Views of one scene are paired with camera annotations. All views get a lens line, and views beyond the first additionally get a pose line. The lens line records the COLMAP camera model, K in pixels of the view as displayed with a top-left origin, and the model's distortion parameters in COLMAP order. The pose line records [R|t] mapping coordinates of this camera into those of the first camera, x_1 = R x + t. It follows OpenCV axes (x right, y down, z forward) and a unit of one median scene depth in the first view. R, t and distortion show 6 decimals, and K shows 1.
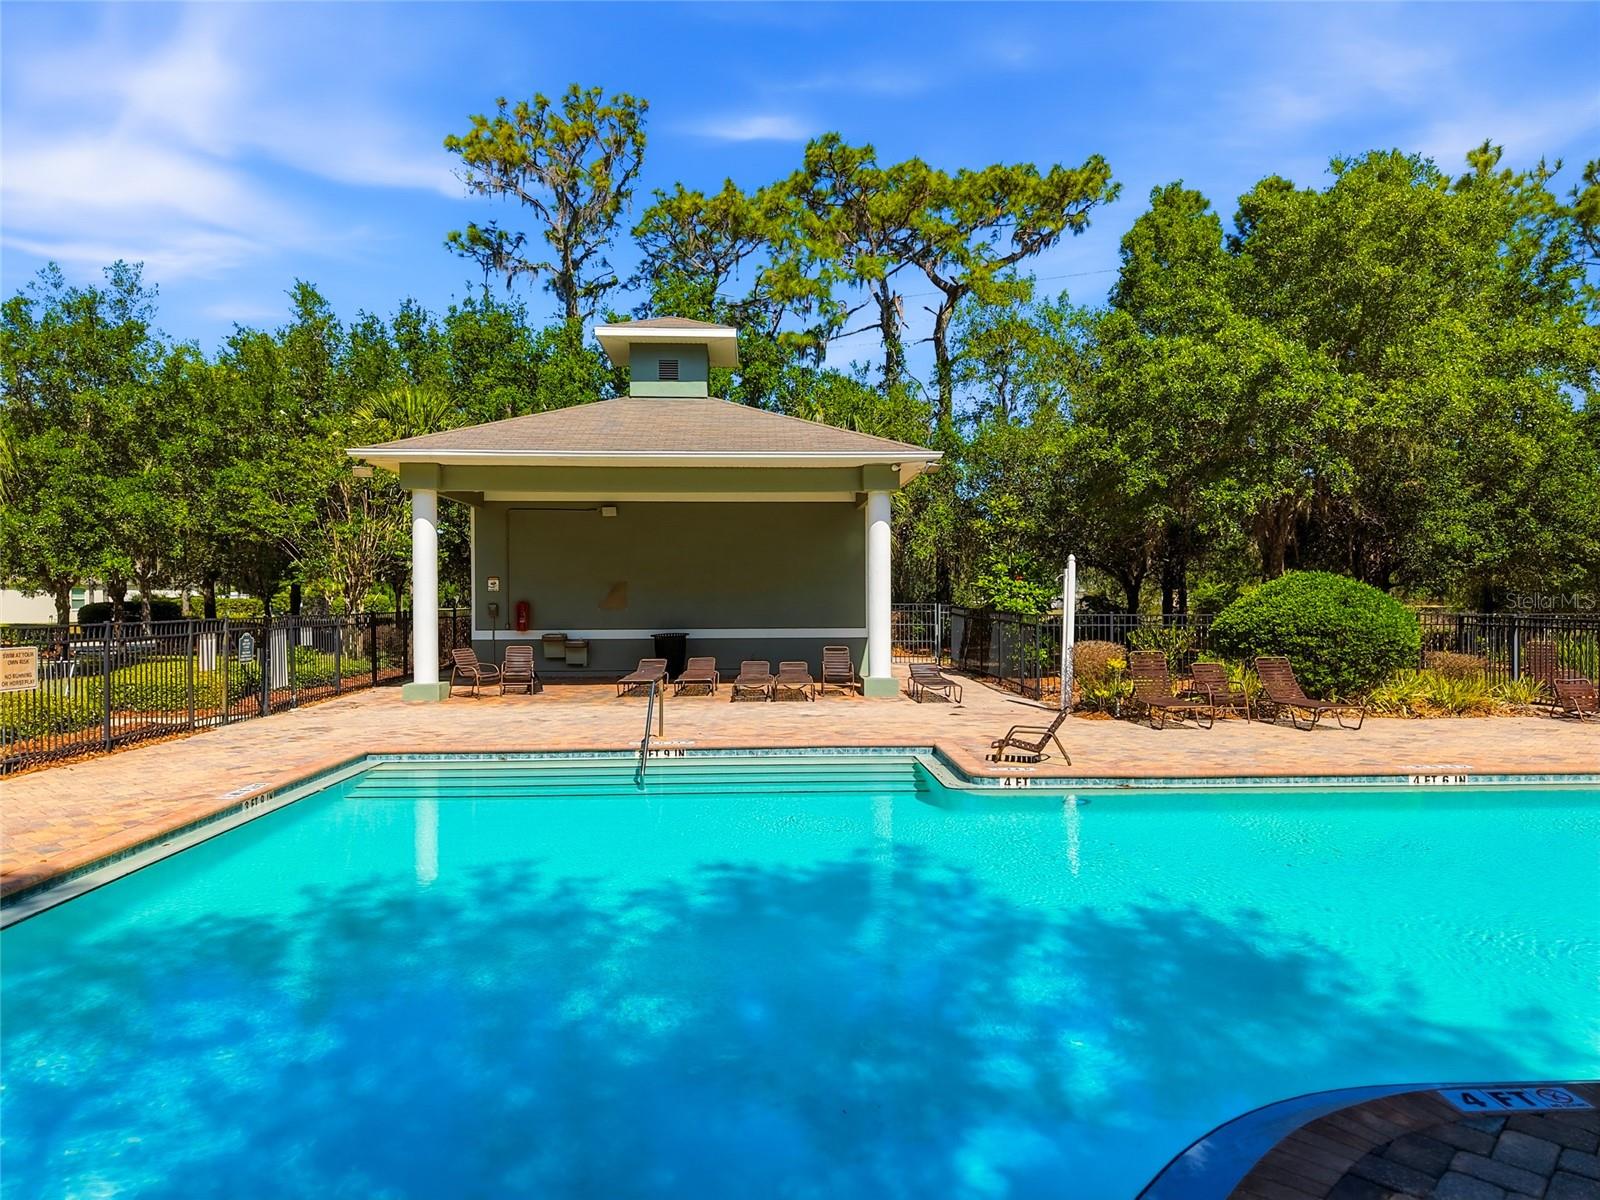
lens RADIAL K [[1097.8, 0, 806.4], [0, 1097.8, 595.5], [0, 0, 1]] dist [0.003052, -0.005947]
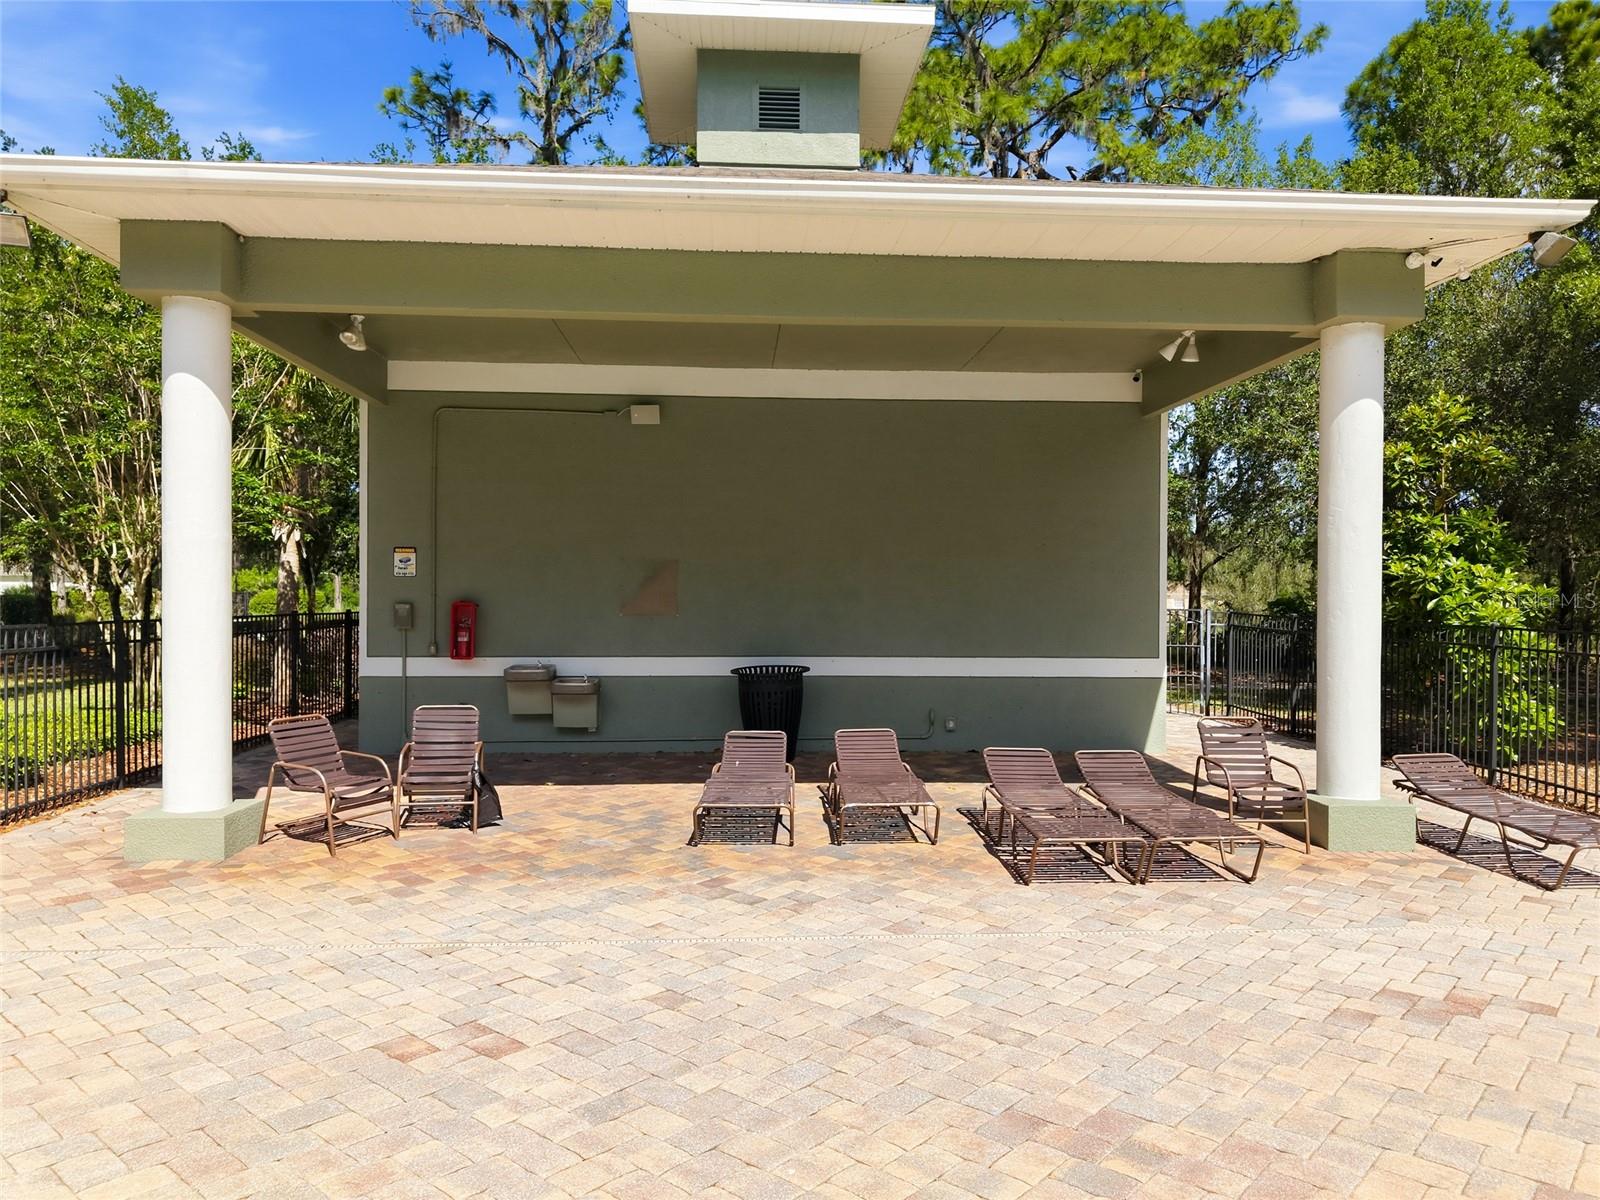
lens RADIAL K [[1097.8, 0, 791.4], [0, 1097.8, 602.8], [0, 0, 1]] dist [0.003052, -0.005947]
pose [[0.999891, 0.009868, 0.010939, -0.119749], [-0.009897, 0.999948, 0.002574, 0.004966], [-0.010913, -0.002682, 0.999937, 0.514804]]
